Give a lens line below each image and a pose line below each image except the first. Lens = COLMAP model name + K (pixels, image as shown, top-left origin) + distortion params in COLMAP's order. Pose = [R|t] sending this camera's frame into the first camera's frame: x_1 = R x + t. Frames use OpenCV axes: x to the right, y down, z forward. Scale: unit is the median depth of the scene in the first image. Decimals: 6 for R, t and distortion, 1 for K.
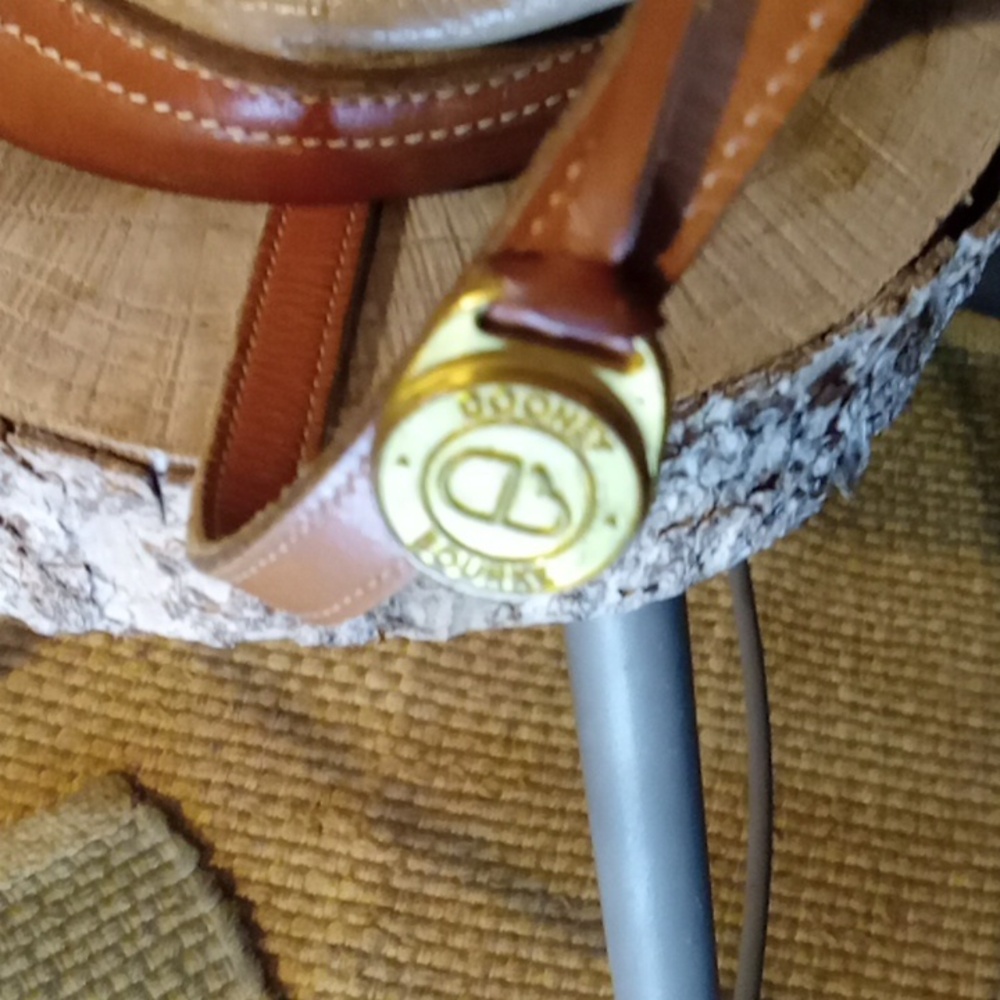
lens RADIAL K [[1685.2, 0, 504.1], [0, 1685.2, 495.9], [0, 0, 1]] dist [-0.032134, 0.000000]
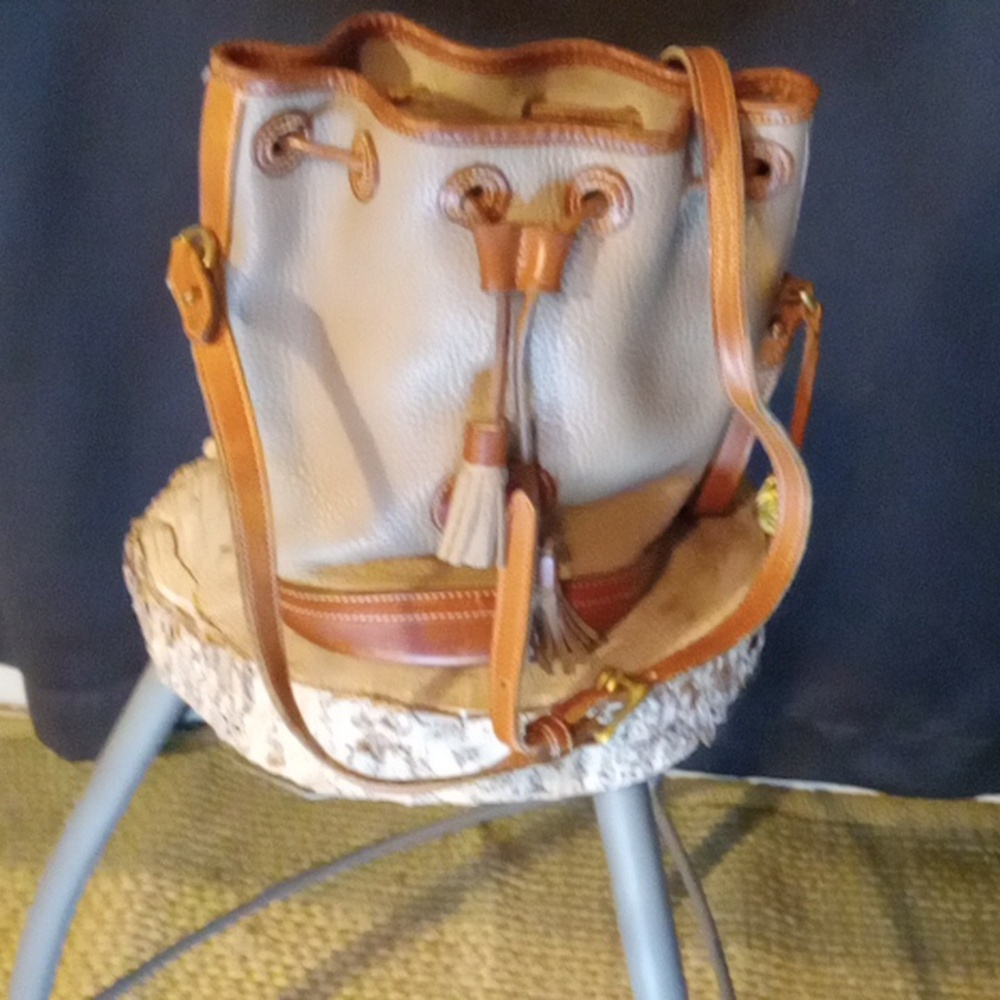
lens RADIAL K [[1685.2, 0, 500.5], [0, 1685.2, 500.3], [0, 0, 1]] dist [-0.032134, 0.000000]
pose [[0.997486, -0.070274, 0.009072, -0.031518], [0.068662, 0.927005, -0.368710, 0.170195], [0.017501, 0.368406, 0.929500, -0.447999]]
